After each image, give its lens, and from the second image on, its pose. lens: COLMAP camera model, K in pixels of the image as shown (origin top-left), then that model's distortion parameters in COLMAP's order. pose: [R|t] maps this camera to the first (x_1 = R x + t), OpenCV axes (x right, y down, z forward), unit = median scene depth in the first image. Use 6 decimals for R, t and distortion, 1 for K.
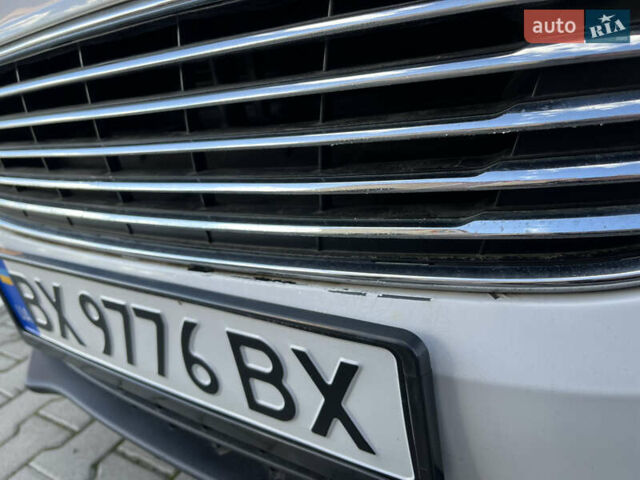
lens RADIAL K [[499.7, 0, 320.0], [0, 499.7, 240.0], [0, 0, 1]] dist [-0.033670, 0.000416]
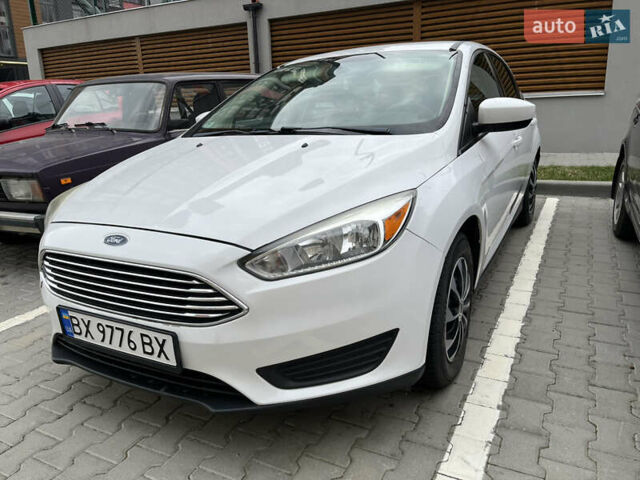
lens RADIAL K [[478.8, 0, 320.0], [0, 478.8, 240.0], [0, 0, 1]] dist [0.095715, -0.122821]
pose [[0.988338, 0.088848, 0.123667, 0.713795], [-0.074583, 0.990497, -0.115558, -0.229637], [-0.132759, 0.104986, 0.985572, -3.209377]]
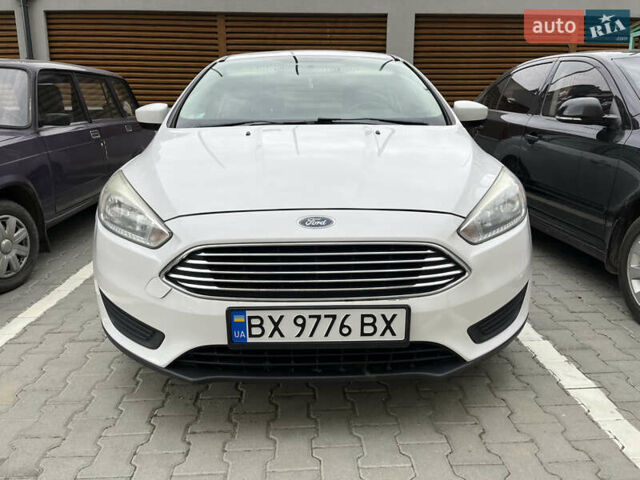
lens RADIAL K [[478.8, 0, 320.0], [0, 478.8, 240.0], [0, 0, 1]] dist [0.095715, -0.122821]
pose [[0.807925, 0.007337, 0.589239, -2.643580], [0.094389, 0.985401, -0.141690, 0.098161], [-0.581677, 0.170092, 0.795438, -1.972377]]
